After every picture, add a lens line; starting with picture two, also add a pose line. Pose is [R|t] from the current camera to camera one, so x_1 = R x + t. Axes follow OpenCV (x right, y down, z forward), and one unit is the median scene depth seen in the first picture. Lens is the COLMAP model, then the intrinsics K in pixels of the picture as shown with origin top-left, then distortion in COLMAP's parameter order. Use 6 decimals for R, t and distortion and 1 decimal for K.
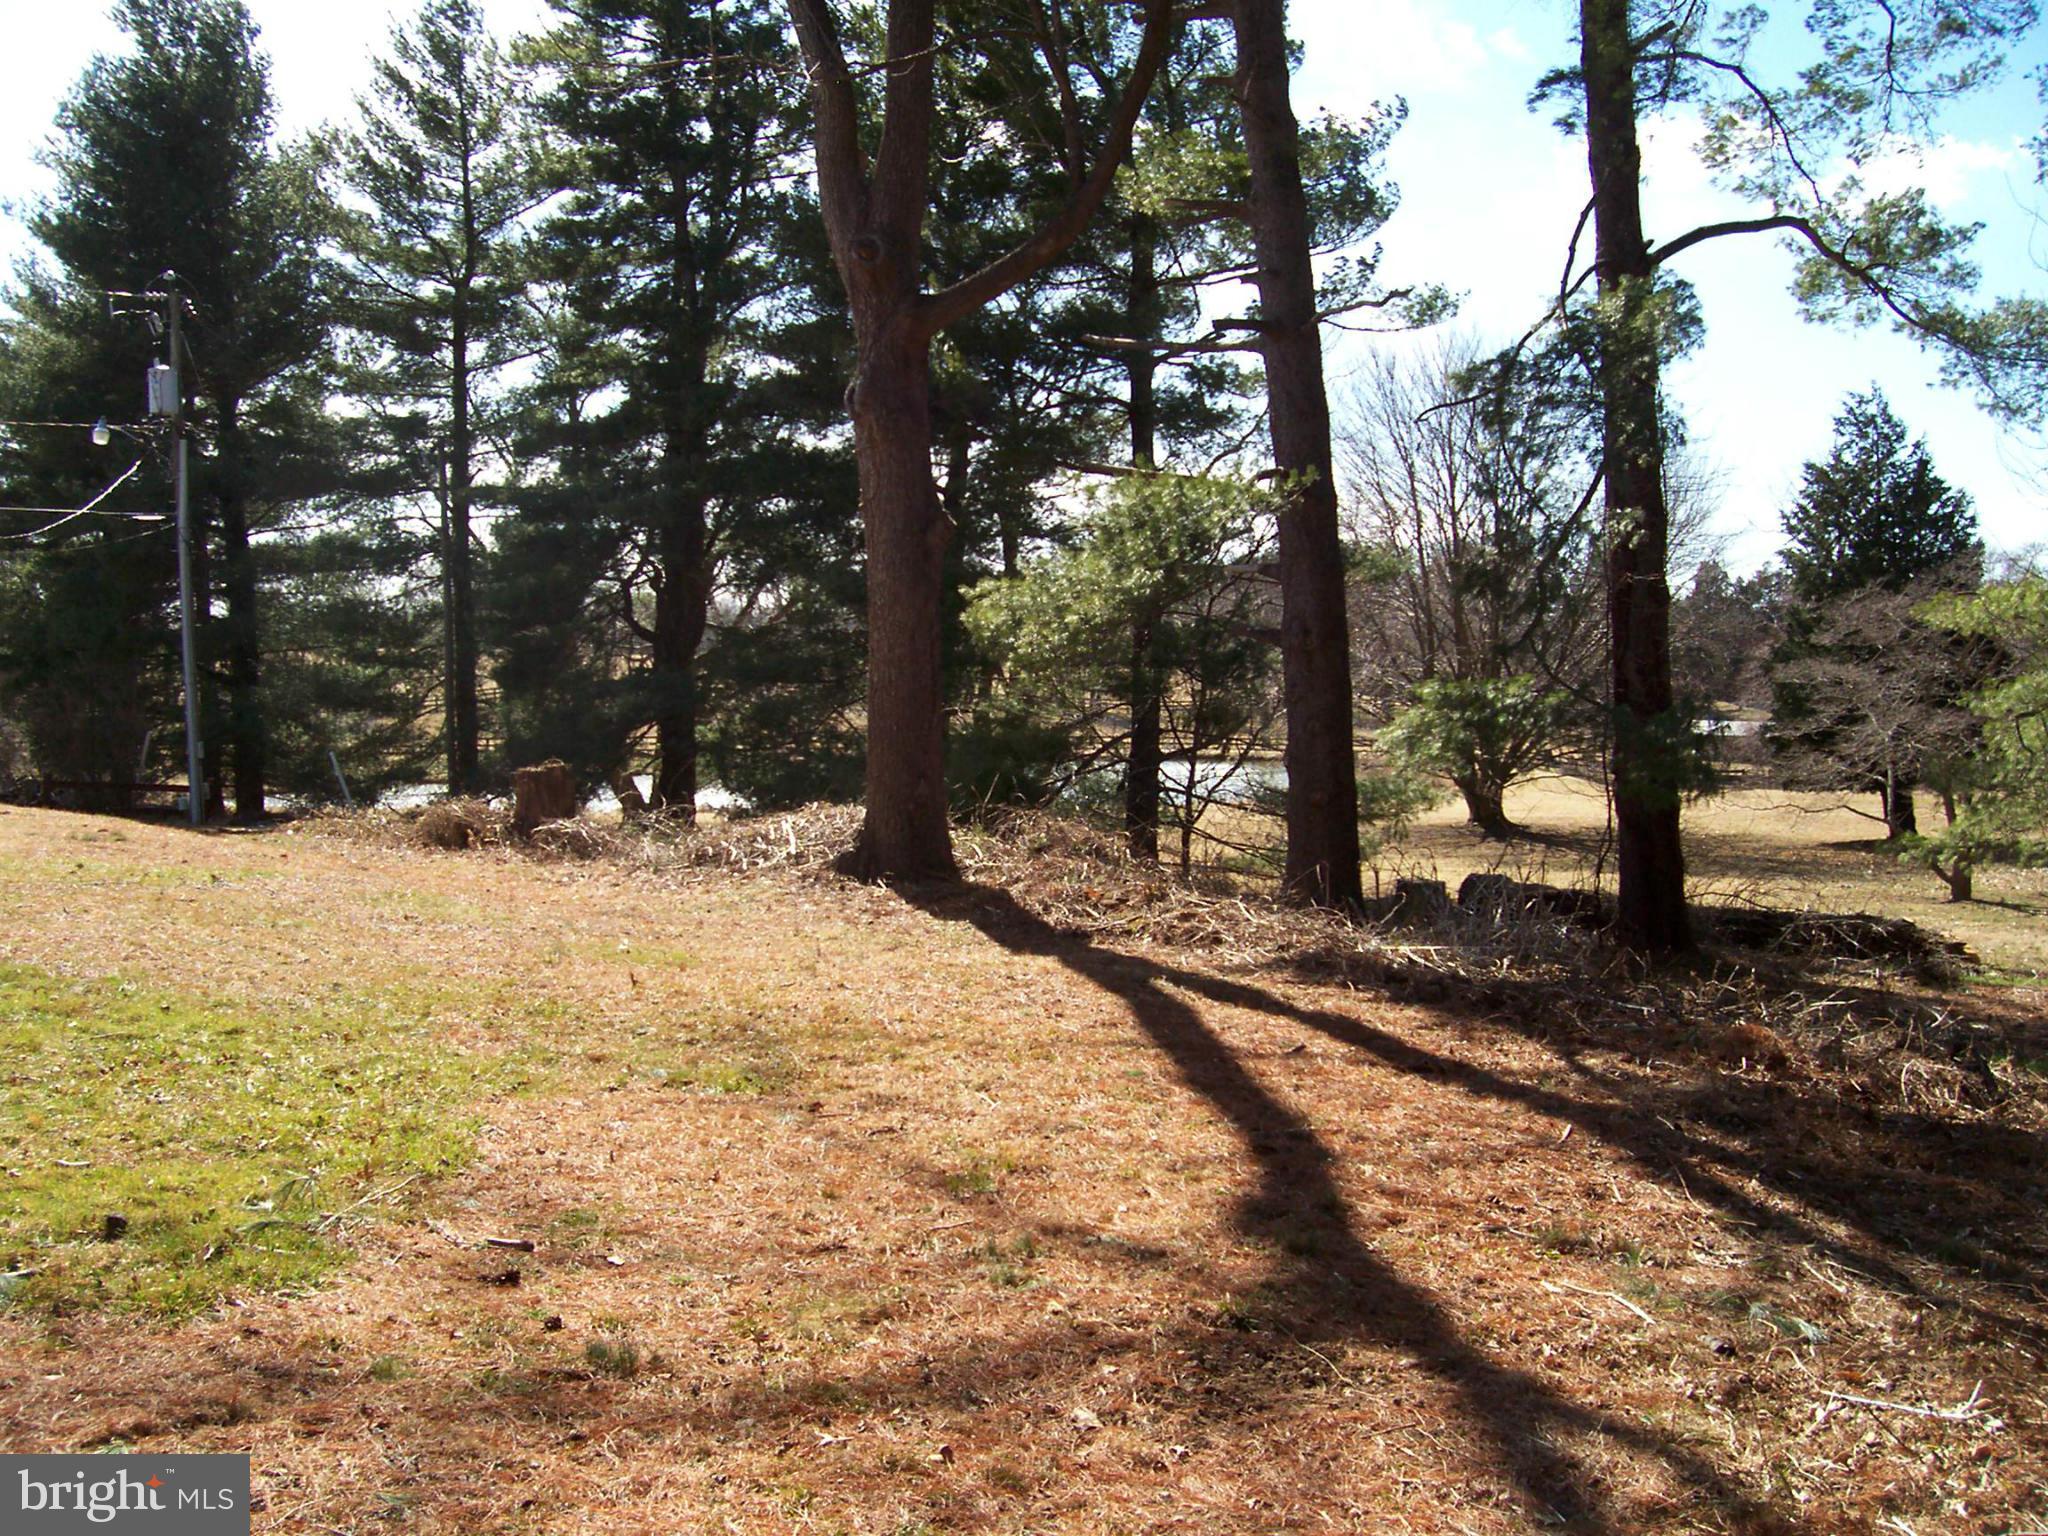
lens RADIAL K [[2031.5, 0, 1024.0], [0, 2031.5, 768.0], [0, 0, 1]] dist [-0.188188, 0.187824]
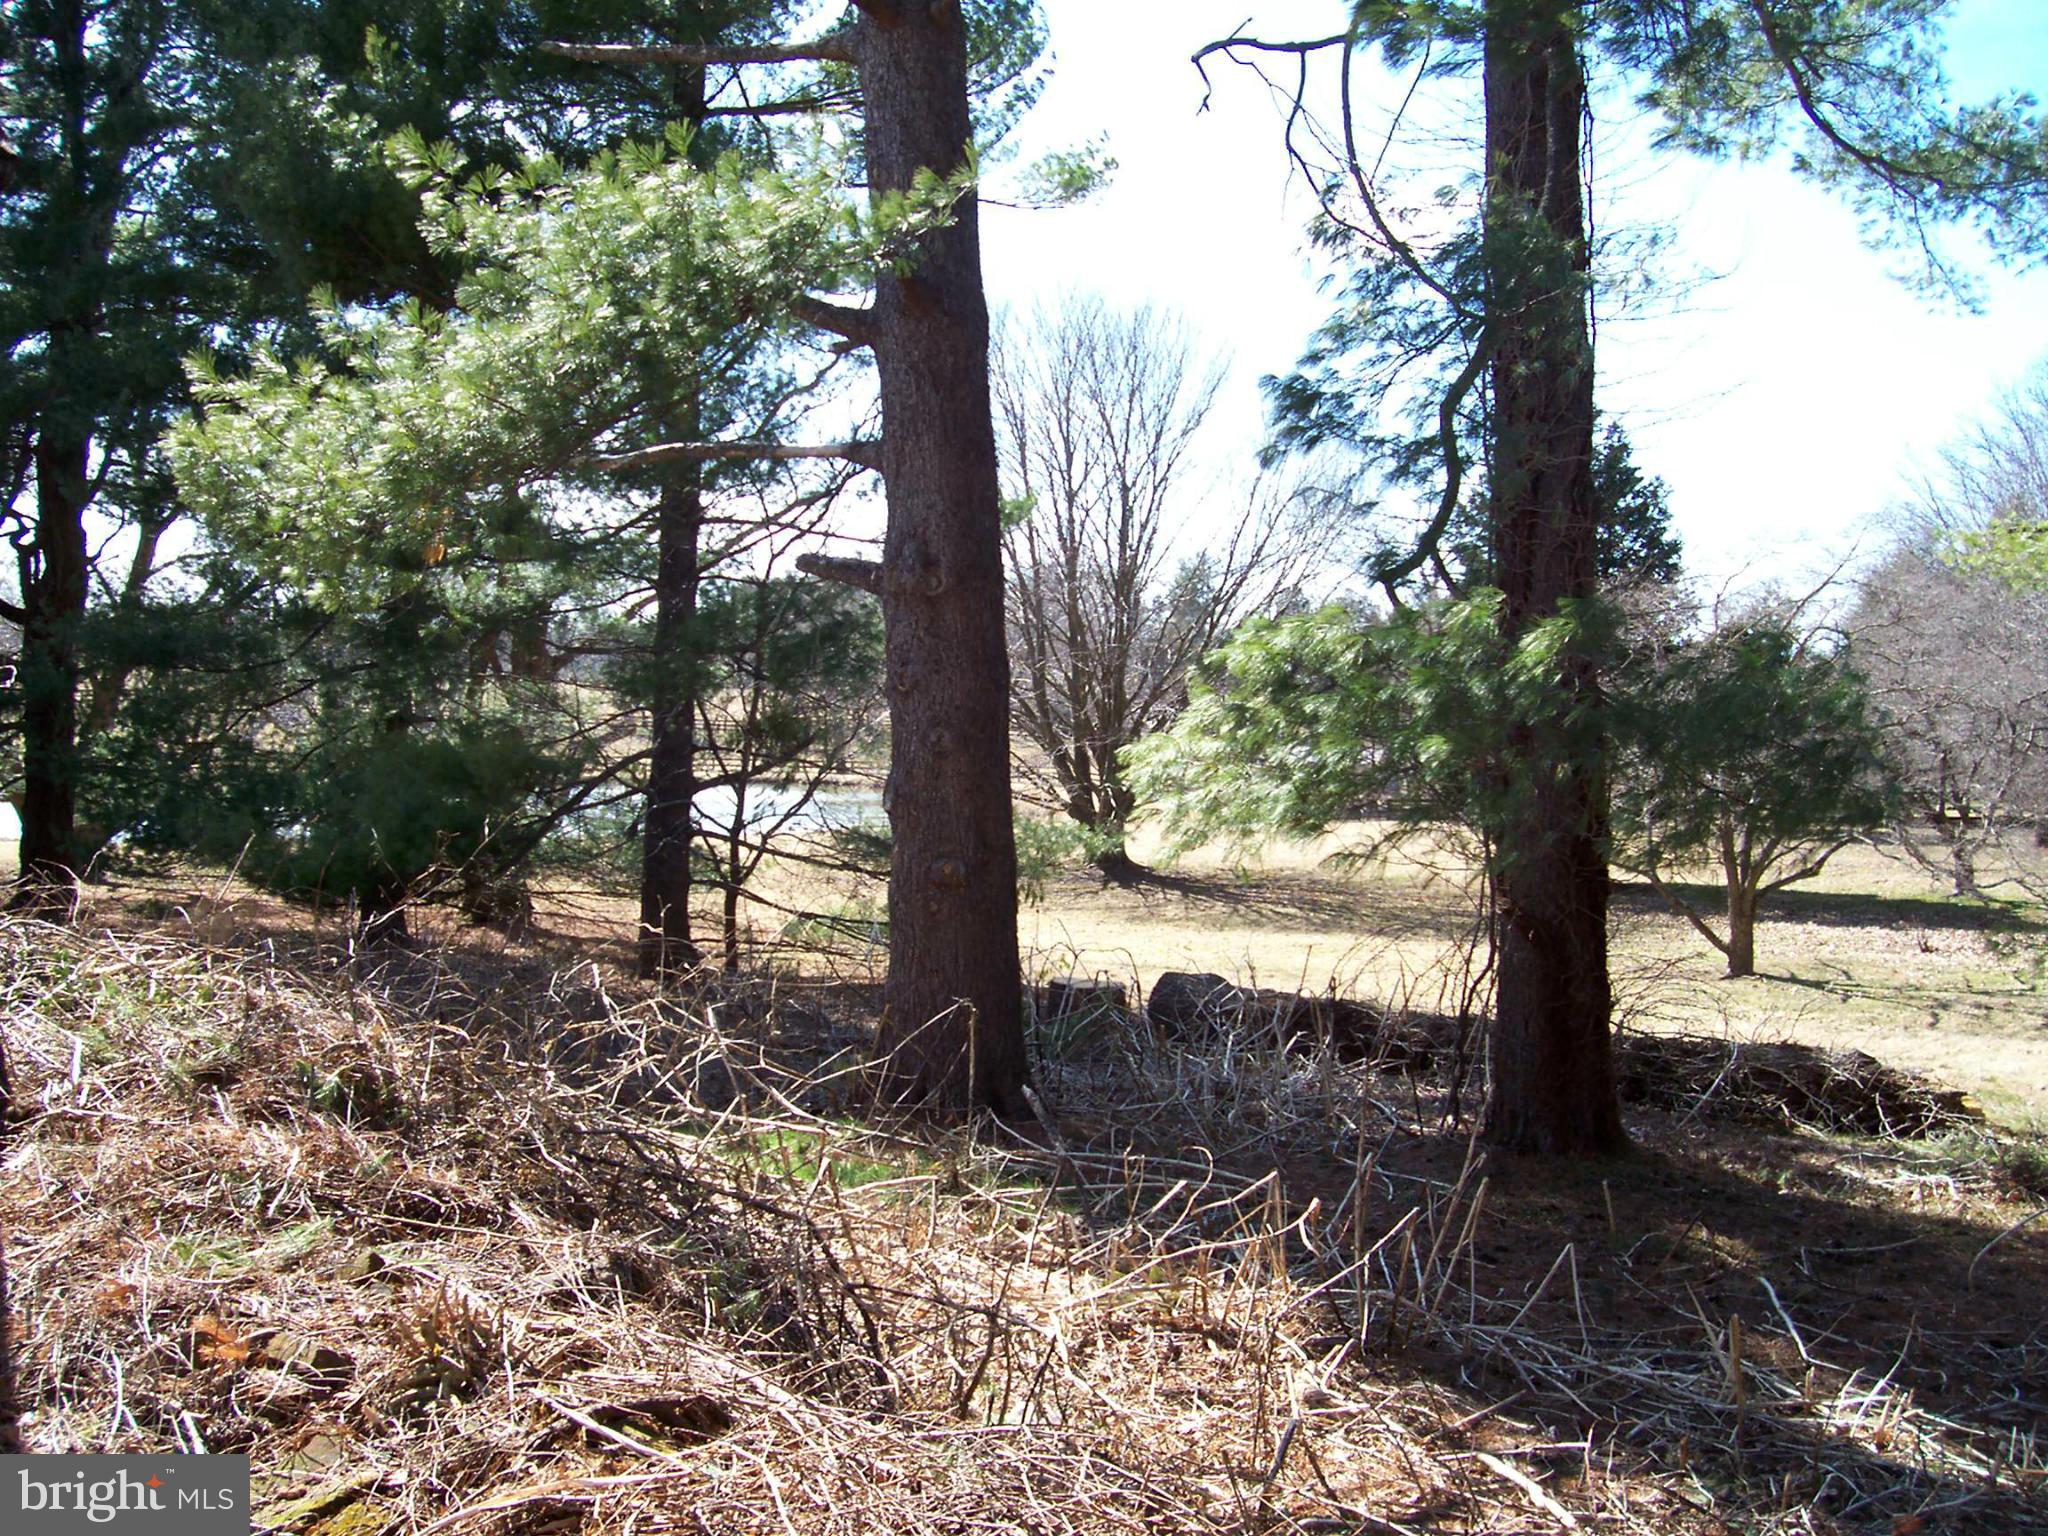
lens RADIAL K [[2031.5, 0, 1024.0], [0, 2031.5, 768.0], [0, 0, 1]] dist [-0.188188, 0.187824]
pose [[0.978190, 0.008473, 0.207537, 0.034082], [-0.006079, 0.999907, -0.012173, -0.003461], [-0.207621, 0.010646, 0.978151, 0.305382]]
